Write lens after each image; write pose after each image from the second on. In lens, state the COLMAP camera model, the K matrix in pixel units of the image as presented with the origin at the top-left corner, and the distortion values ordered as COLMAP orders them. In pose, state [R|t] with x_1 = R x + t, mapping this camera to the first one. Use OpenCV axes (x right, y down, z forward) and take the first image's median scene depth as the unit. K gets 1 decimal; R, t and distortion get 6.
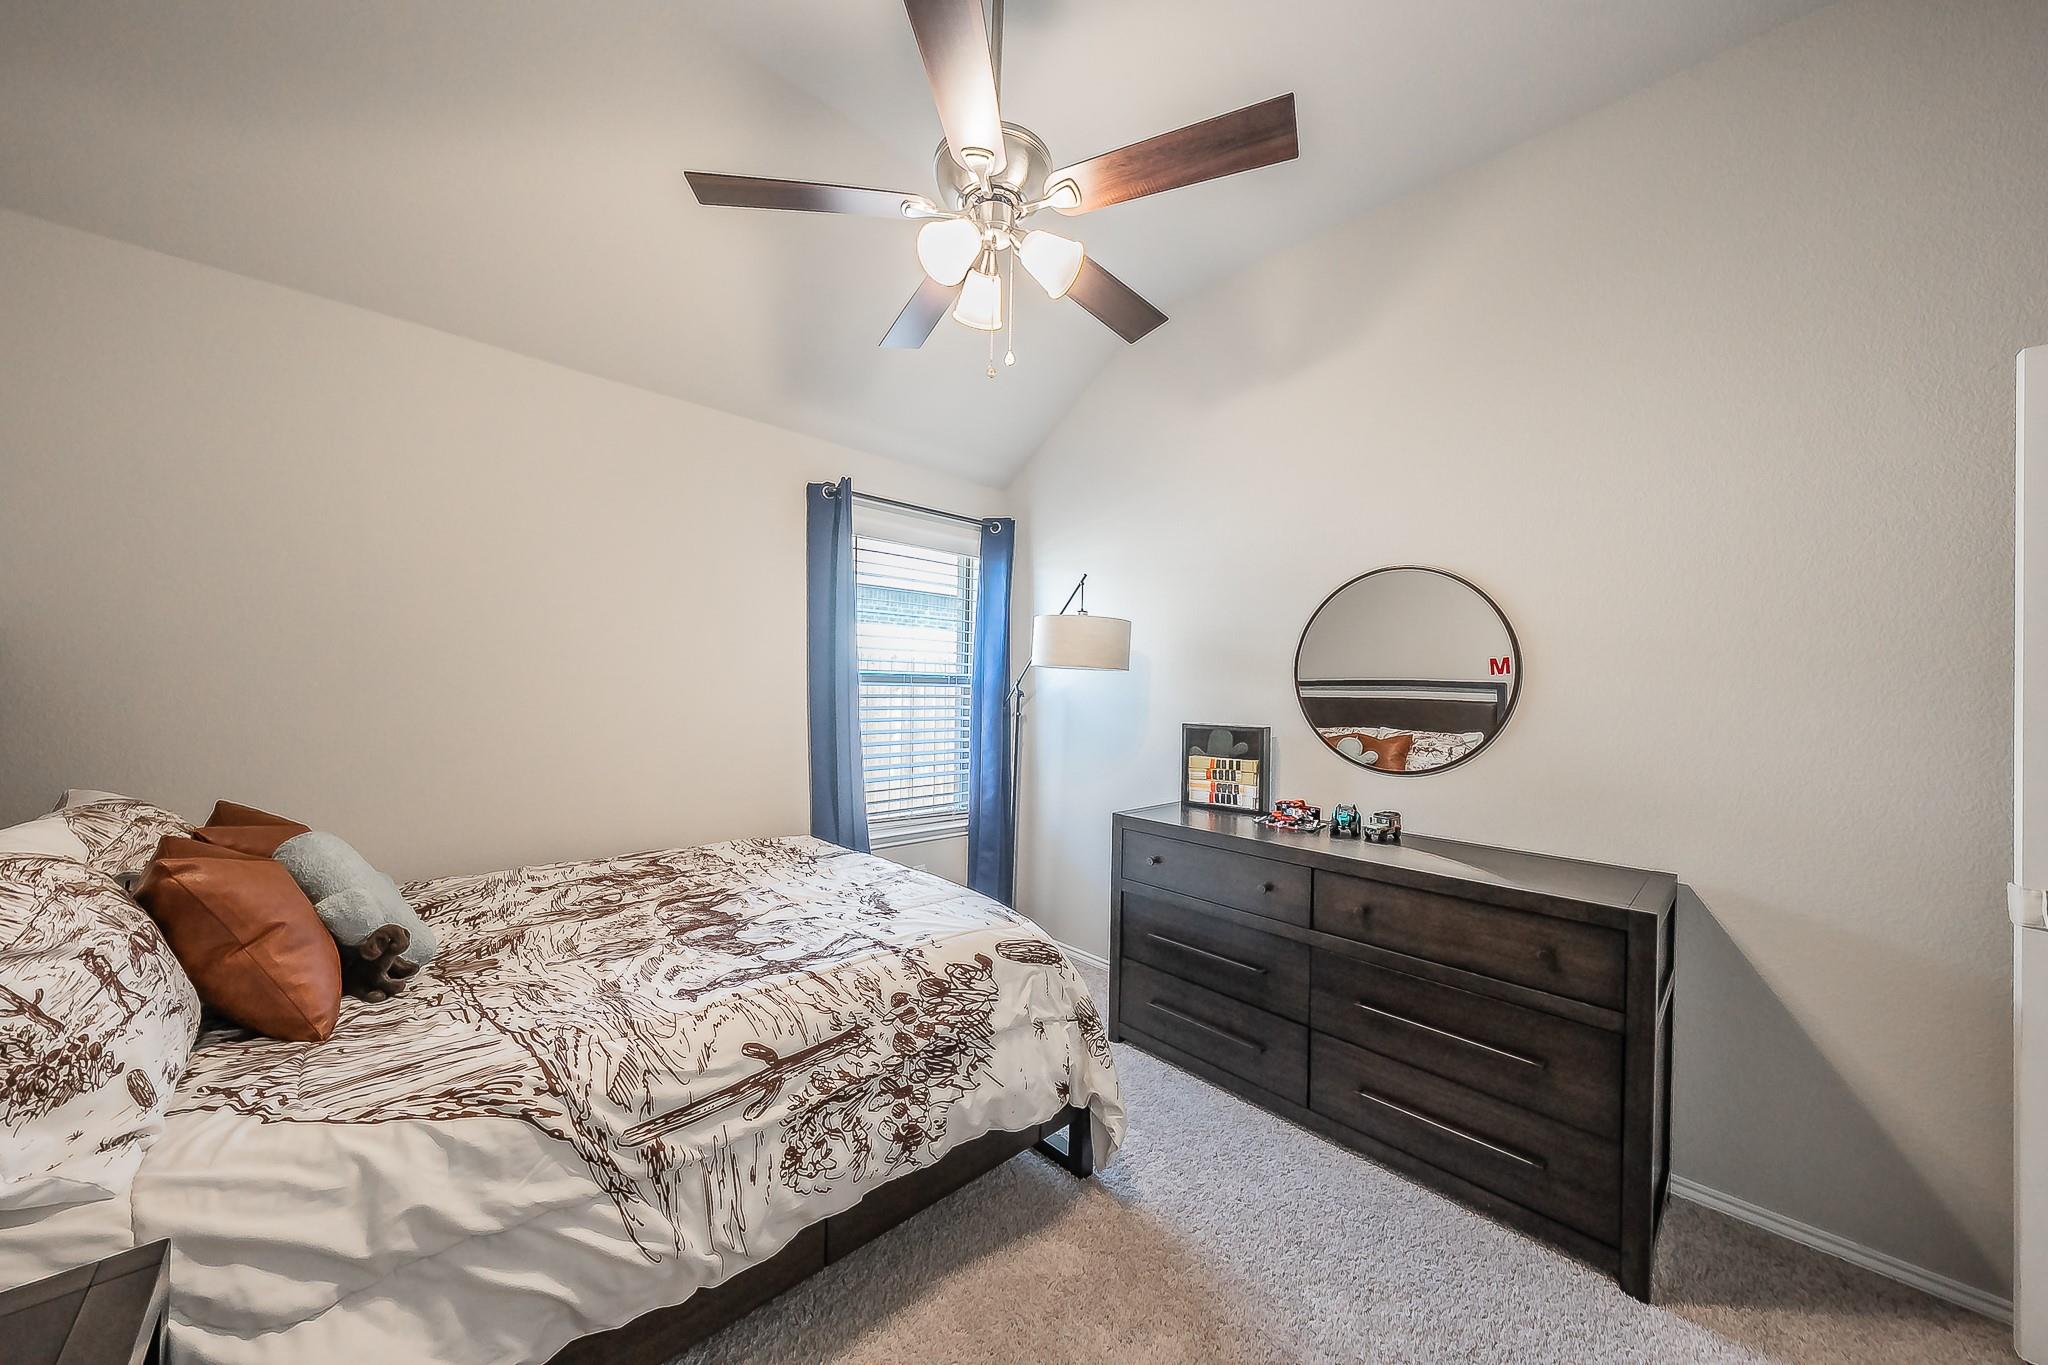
lens RADIAL K [[707.5, 0, 1022.4], [0, 707.5, 668.2], [0, 0, 1]] dist [-0.009780, -0.000027]
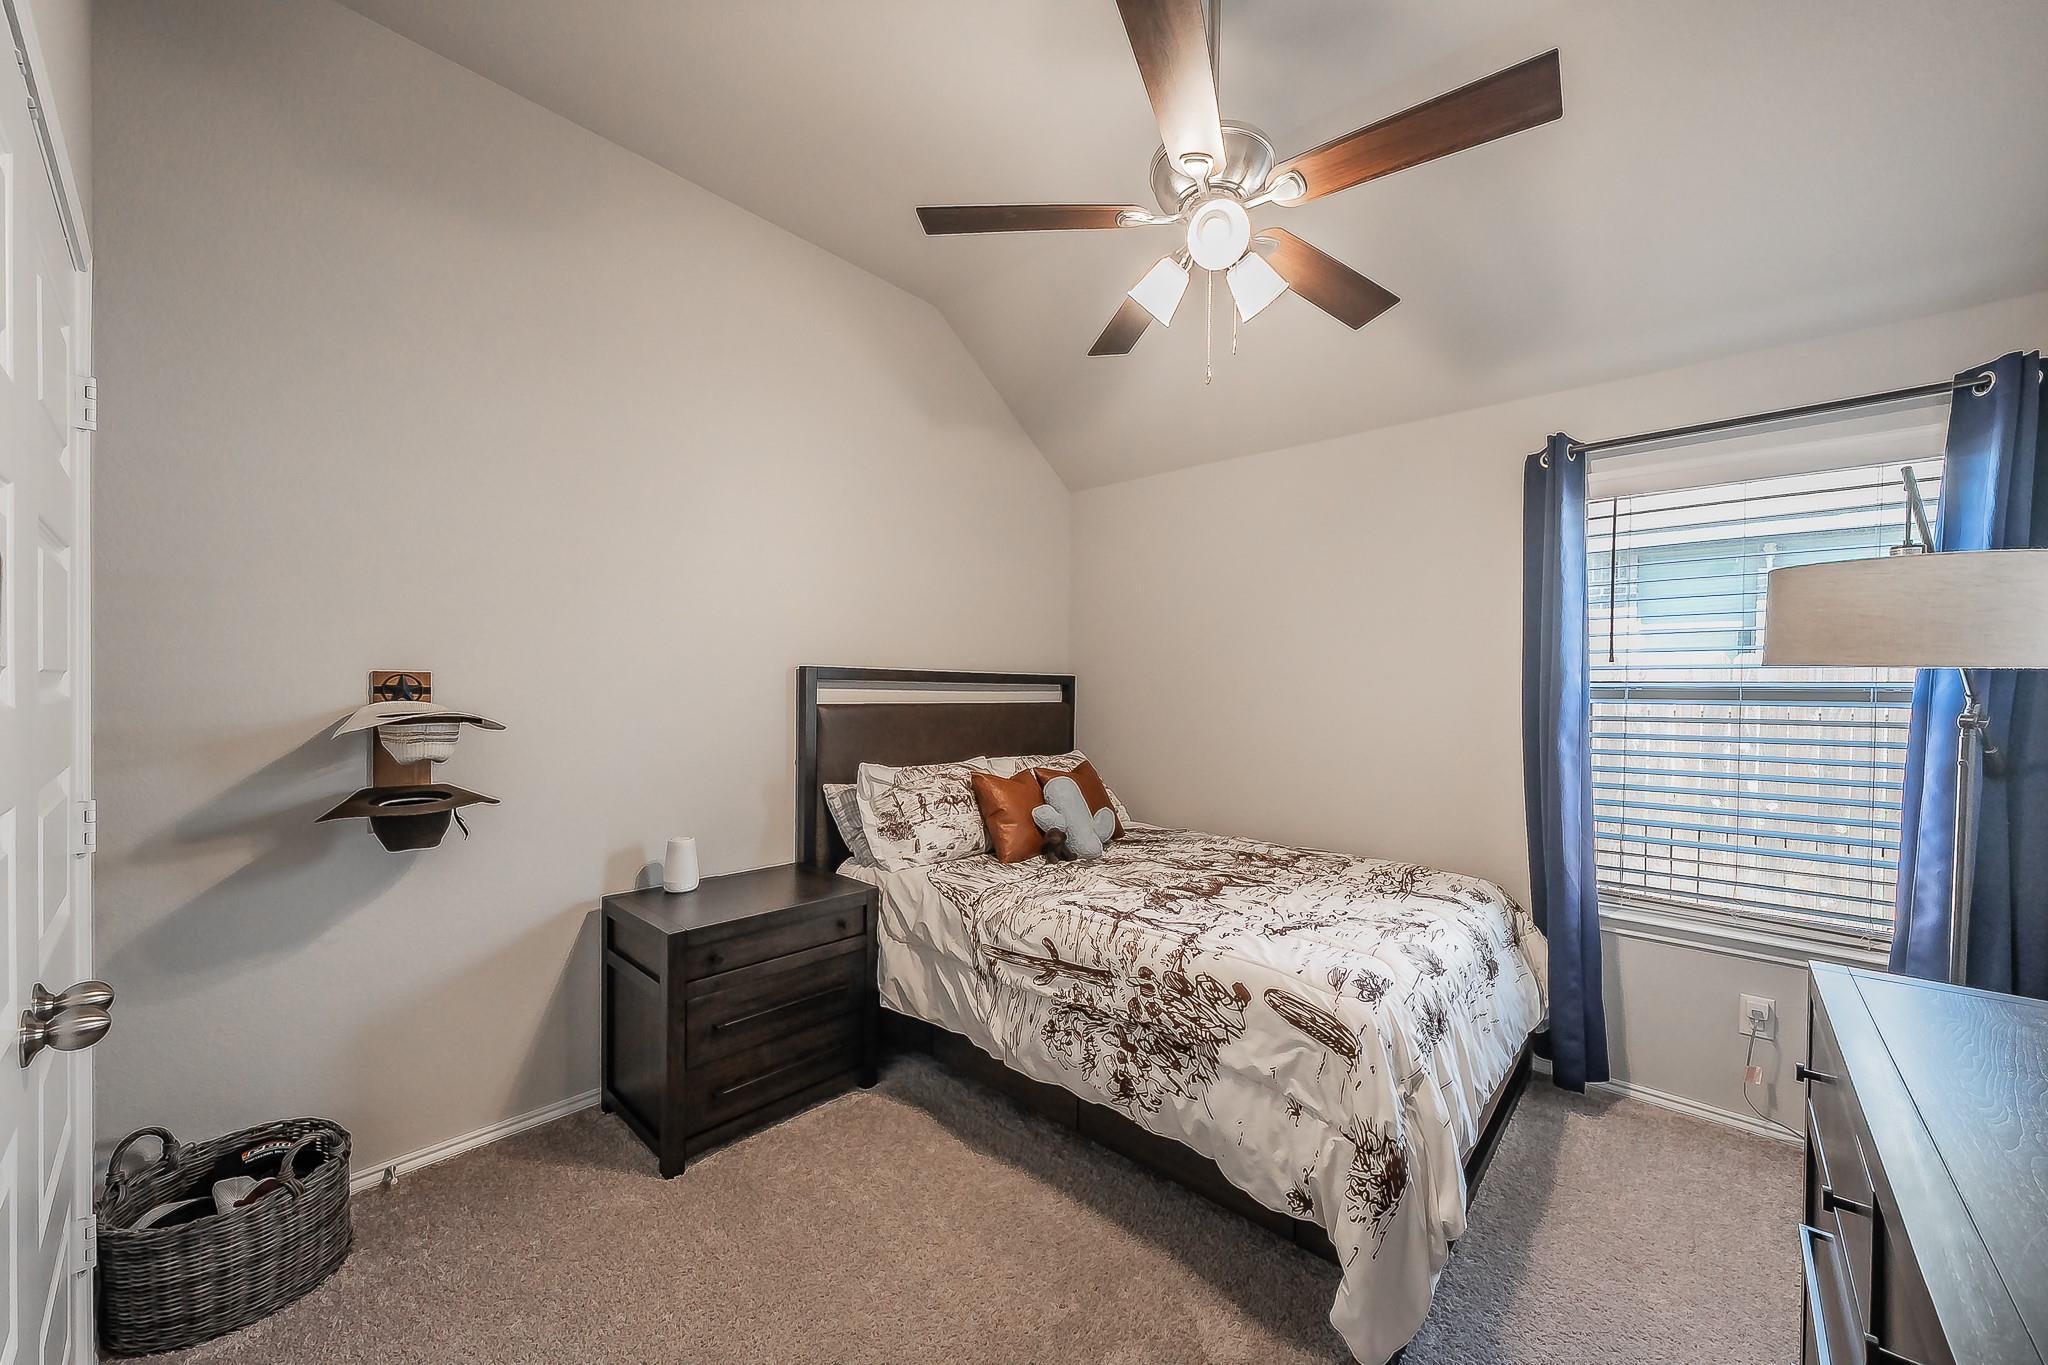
lens RADIAL K [[748.1, 0, 1018.6], [0, 748.1, 679.9], [0, 0, 1]] dist [-0.000108, -0.000016]
pose [[0.075192, -0.028545, -0.996760, 1.041417], [0.018639, 0.999456, -0.027216, 0.019956], [0.996995, -0.016532, 0.075683, 0.707882]]
